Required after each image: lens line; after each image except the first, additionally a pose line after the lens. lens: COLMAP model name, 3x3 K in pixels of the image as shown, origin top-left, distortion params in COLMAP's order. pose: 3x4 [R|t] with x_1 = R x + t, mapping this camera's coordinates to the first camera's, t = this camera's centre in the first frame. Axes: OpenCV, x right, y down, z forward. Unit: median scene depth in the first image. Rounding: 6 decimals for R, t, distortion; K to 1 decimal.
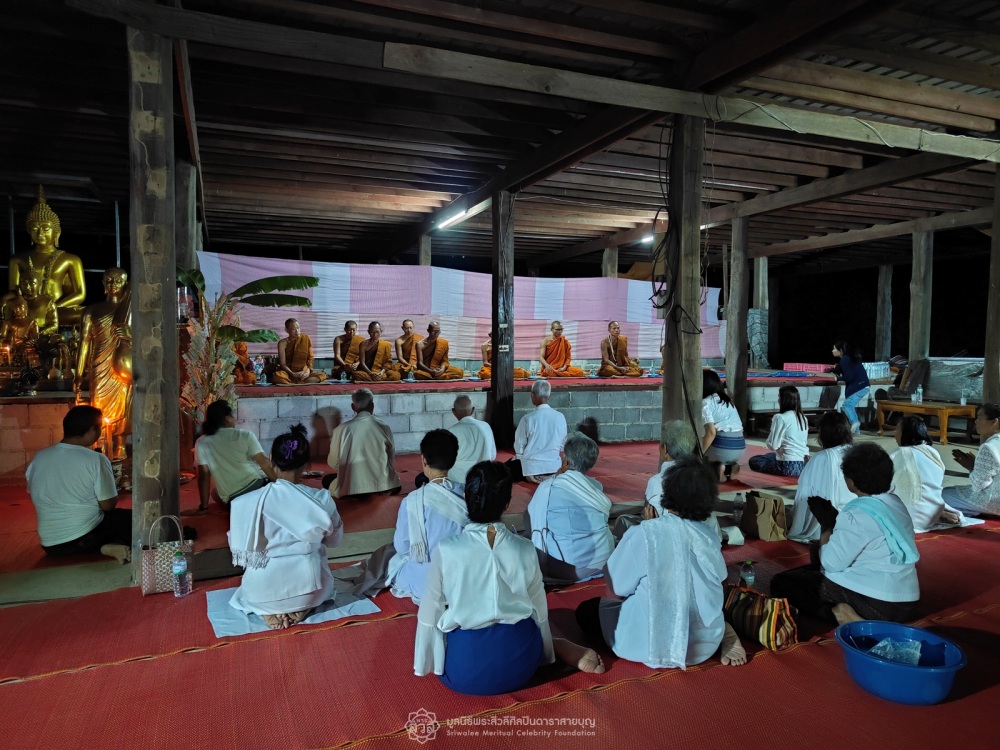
lens RADIAL K [[710.3, 0, 498.9], [0, 710.3, 375.3], [0, 0, 1]] dist [-0.020030, 0.022209]
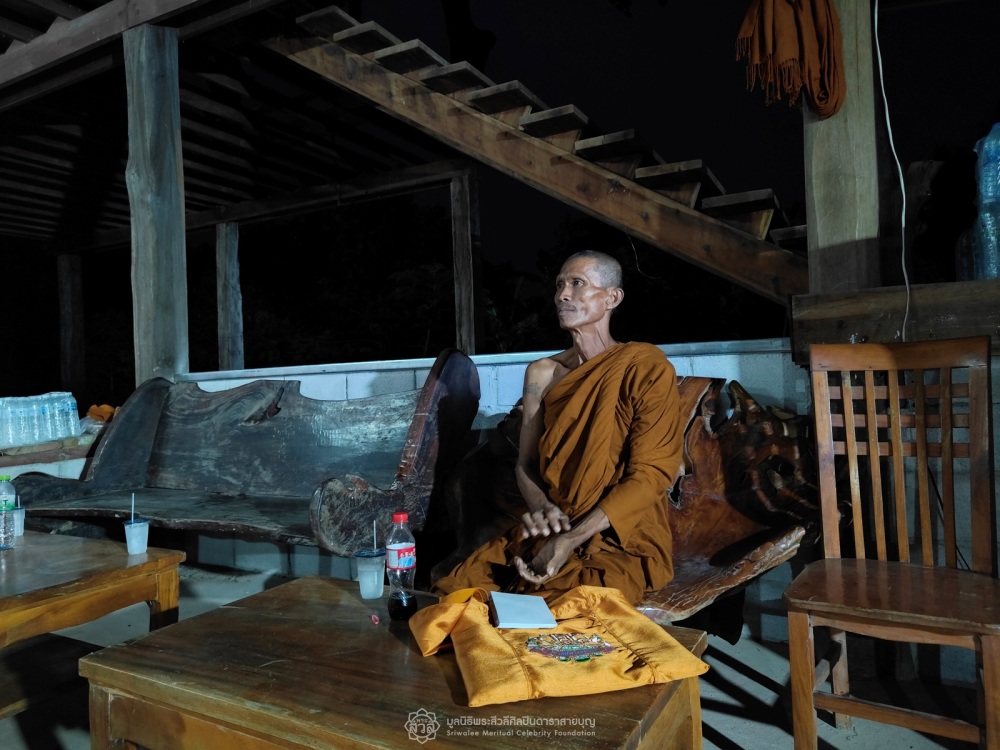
lens RADIAL K [[710.3, 0, 497.8], [0, 710.3, 371.8], [0, 0, 1]] dist [-0.020030, 0.022209]
pose [[0.778996, -0.034494, 0.626079, 0.500318], [0.075761, 0.996348, -0.039371, 0.000522], [-0.622435, 0.078102, 0.778765, 0.610313]]
